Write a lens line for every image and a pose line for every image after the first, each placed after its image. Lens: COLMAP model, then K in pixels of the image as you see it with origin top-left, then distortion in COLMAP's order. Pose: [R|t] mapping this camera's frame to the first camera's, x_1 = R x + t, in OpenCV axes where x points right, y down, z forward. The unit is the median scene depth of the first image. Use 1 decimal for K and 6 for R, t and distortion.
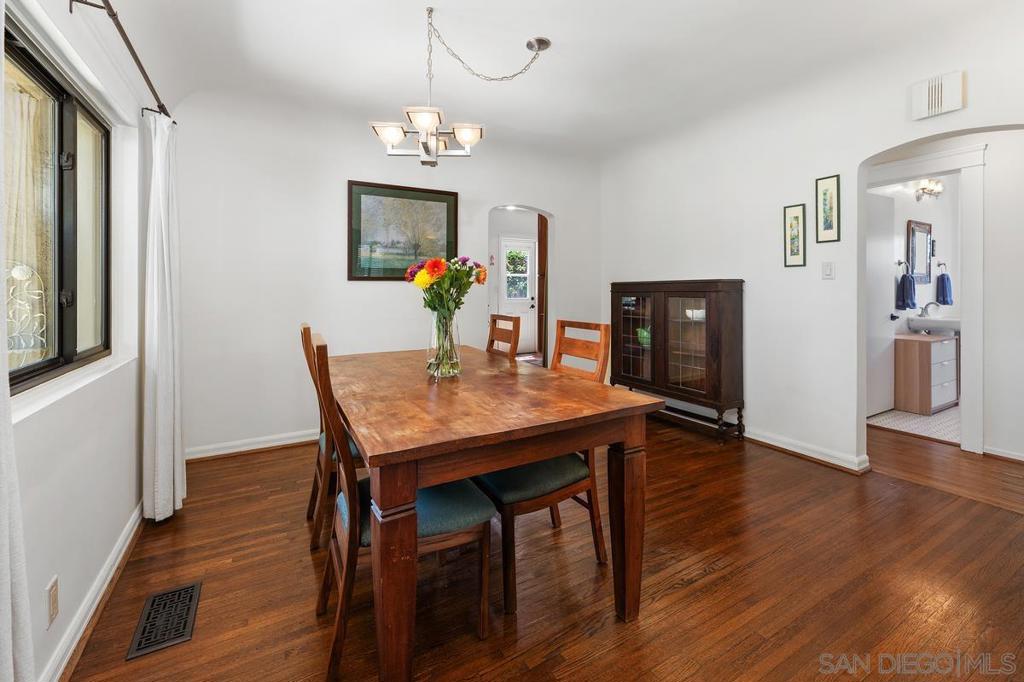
lens RADIAL K [[435.8, 0, 509.6], [0, 435.8, 286.0], [0, 0, 1]] dist [-0.001147, 0.000015]
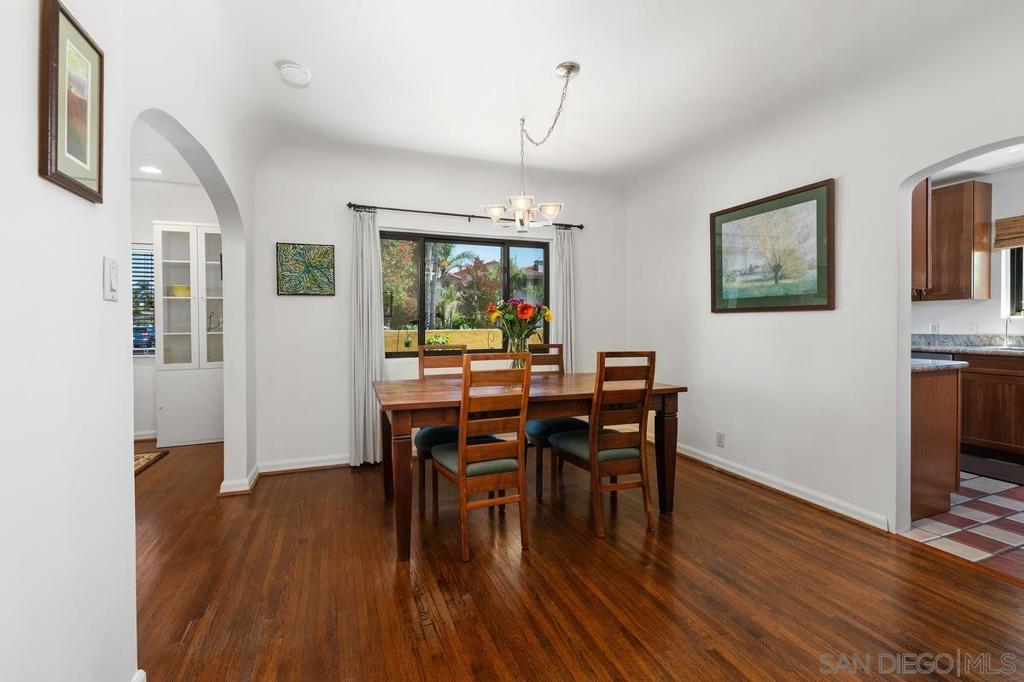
lens RADIAL K [[442.1, 0, 509.2], [0, 442.1, 324.9], [0, 0, 1]] dist [-0.001667, -0.000493]
pose [[-0.146002, 0.011552, -0.989217, 0.673586], [0.009366, 0.999903, 0.010295, 0.000212], [0.989240, -0.007762, -0.146096, 0.646391]]
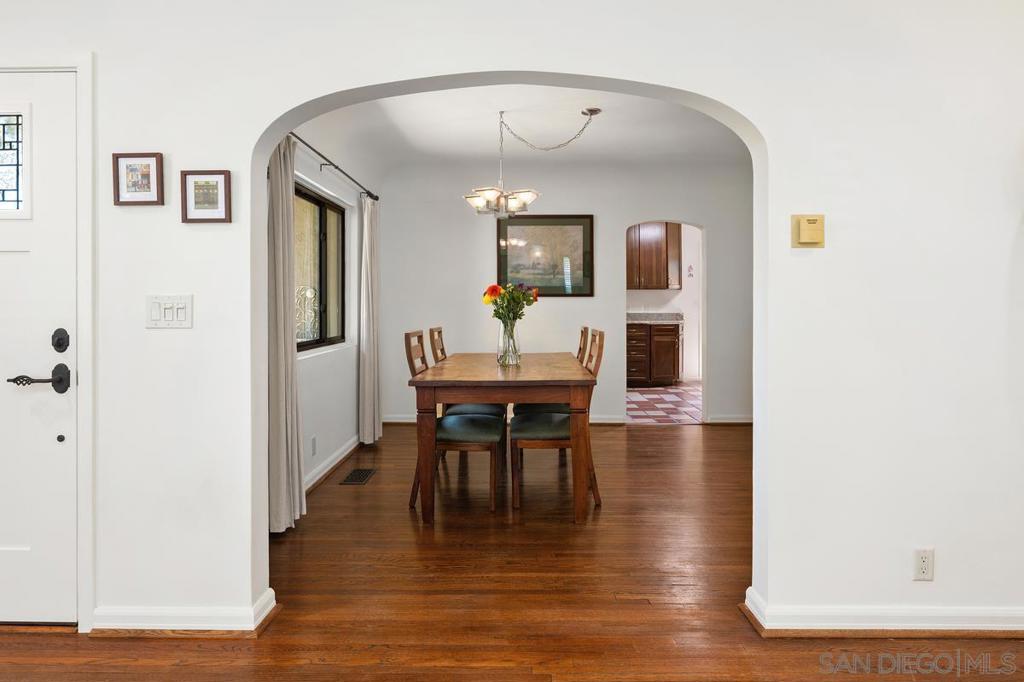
lens RADIAL K [[570.3, 0, 508.1], [0, 570.3, 298.9], [0, 0, 1]] dist [0.000868, -0.000167]
pose [[0.863361, 0.000101, -0.504587, 0.440021], [0.000063, 1.000000, 0.000308, -0.007299], [0.504587, -0.000298, 0.863361, -0.349039]]
